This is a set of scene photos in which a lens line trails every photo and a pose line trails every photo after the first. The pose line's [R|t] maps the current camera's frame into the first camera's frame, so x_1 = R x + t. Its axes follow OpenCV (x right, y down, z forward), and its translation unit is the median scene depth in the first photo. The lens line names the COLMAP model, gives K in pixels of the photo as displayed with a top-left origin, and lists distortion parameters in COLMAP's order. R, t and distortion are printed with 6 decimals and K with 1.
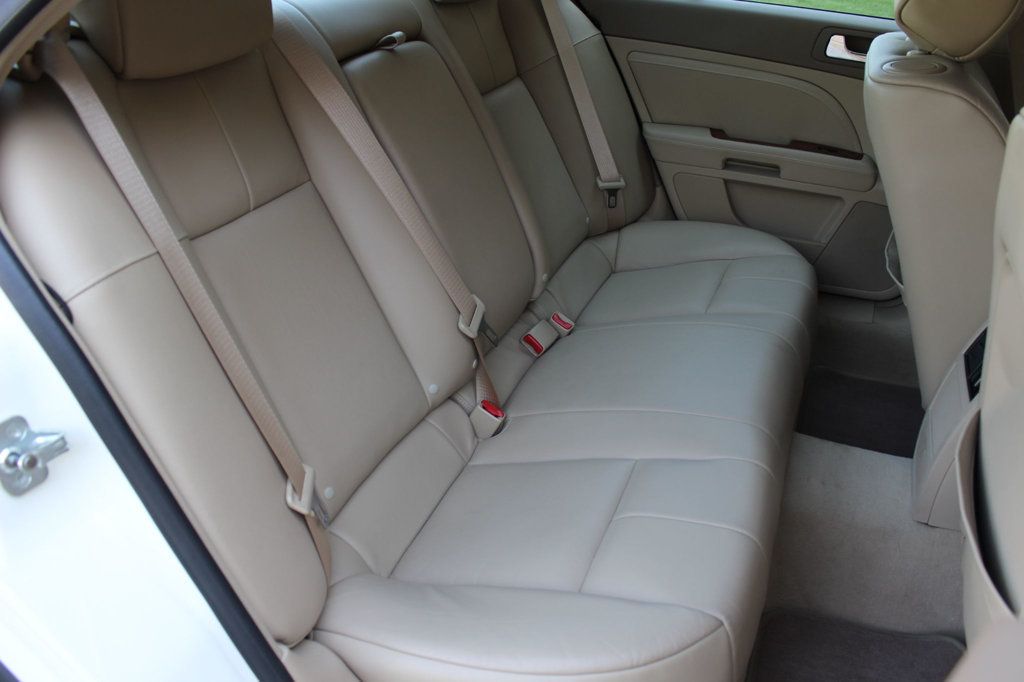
lens RADIAL K [[842.4, 0, 519.3], [0, 842.4, 368.5], [0, 0, 1]] dist [-0.170554, 0.131817]
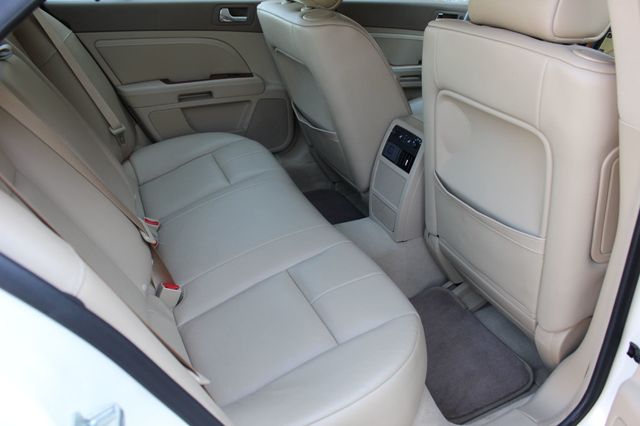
lens RADIAL K [[526.5, 0, 324.5], [0, 526.5, 230.2], [0, 0, 1]] dist [-0.170554, 0.131817]
pose [[0.694556, -0.366142, 0.619299, -0.268036], [0.362045, 0.921751, 0.138917, -0.051101], [-0.621703, 0.127729, 0.772768, 0.092522]]
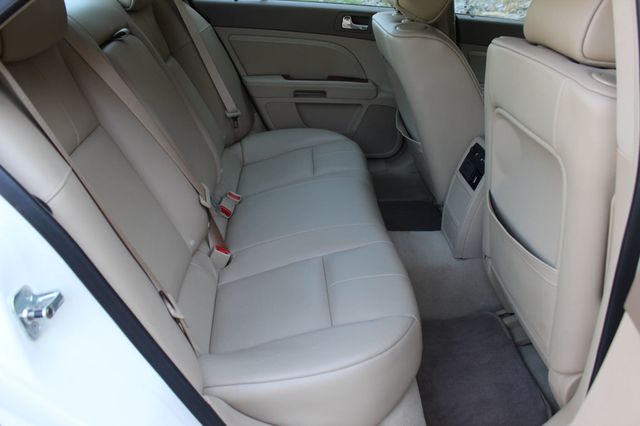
lens RADIAL K [[526.5, 0, 324.5], [0, 526.5, 230.2], [0, 0, 1]] dist [-0.170554, 0.131817]
pose [[0.902925, -0.197975, 0.381487, -0.171522], [0.203616, 0.978706, 0.025977, 0.017468], [-0.378507, 0.054222, 0.924009, -0.020444]]
